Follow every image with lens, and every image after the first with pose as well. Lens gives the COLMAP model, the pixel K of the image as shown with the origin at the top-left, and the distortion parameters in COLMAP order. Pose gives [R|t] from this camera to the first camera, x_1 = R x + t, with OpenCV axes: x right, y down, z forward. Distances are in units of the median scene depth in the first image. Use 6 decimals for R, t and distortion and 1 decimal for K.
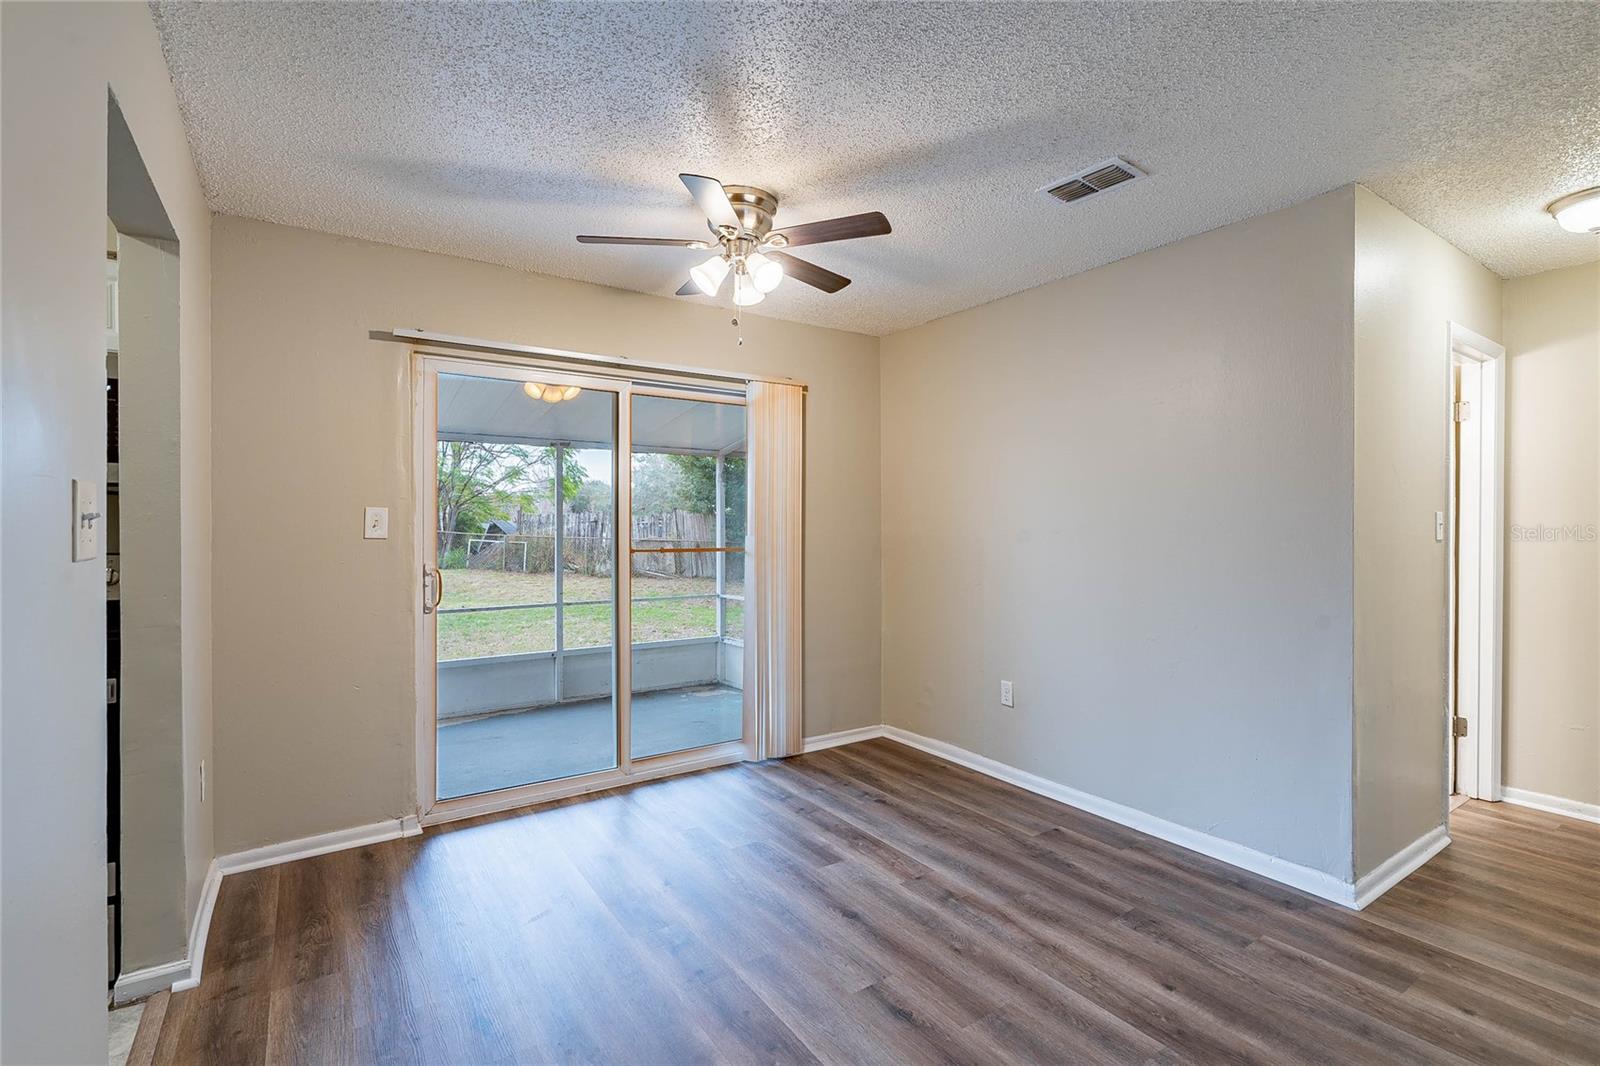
lens RADIAL K [[722.9, 0, 808.7], [0, 722.9, 528.3], [0, 0, 1]] dist [-0.008920, 0.000103]
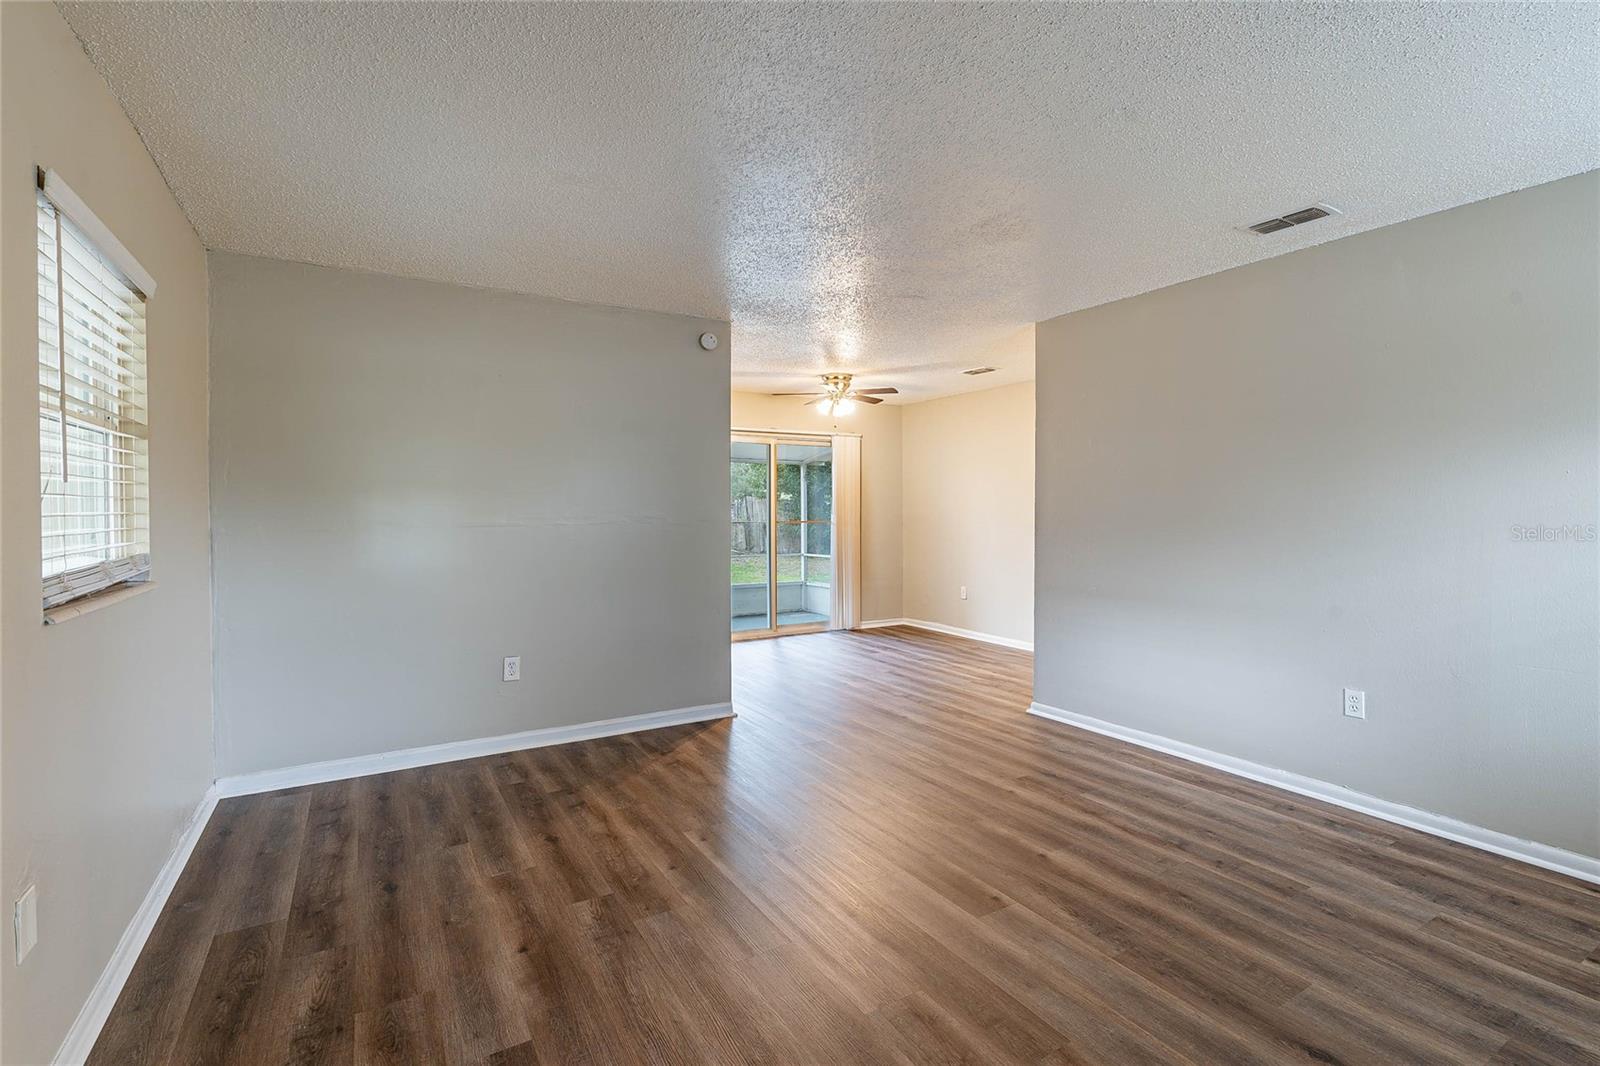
lens RADIAL K [[722.9, 0, 800.2], [0, 722.9, 524.1], [0, 0, 1]] dist [-0.008920, 0.000103]
pose [[0.997066, -0.004104, -0.076438, -0.020833], [0.005496, 0.999823, 0.018009, -0.000255], [0.076351, -0.018377, 0.996912, -0.928937]]
